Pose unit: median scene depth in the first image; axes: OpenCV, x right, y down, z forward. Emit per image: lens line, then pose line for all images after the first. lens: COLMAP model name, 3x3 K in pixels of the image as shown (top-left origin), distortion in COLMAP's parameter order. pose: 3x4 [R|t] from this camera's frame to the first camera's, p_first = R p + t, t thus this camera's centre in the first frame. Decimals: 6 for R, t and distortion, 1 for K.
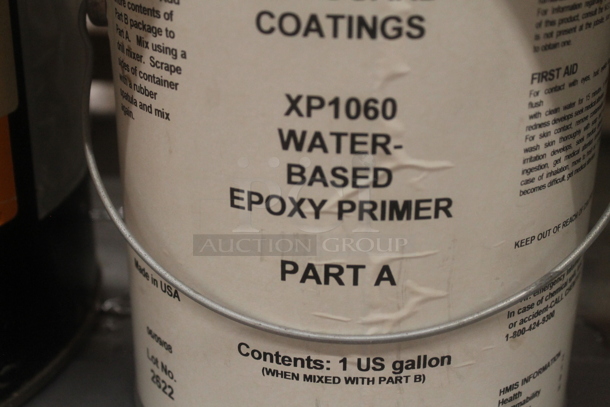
lens RADIAL K [[948.1, 0, 305.0], [0, 948.1, 203.5], [0, 0, 1]] dist [-0.026673, 0.106988]
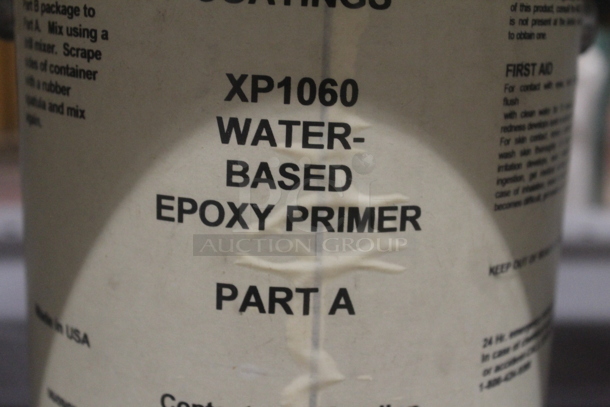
lens RADIAL K [[948.1, 0, 305.0], [0, 948.1, 203.5], [0, 0, 1]] dist [-0.026673, 0.106988]
pose [[0.994965, 0.008880, 0.099832, -0.032687], [0.007991, 0.985868, -0.167333, 0.132816], [-0.099908, 0.167288, 0.980833, 0.173924]]
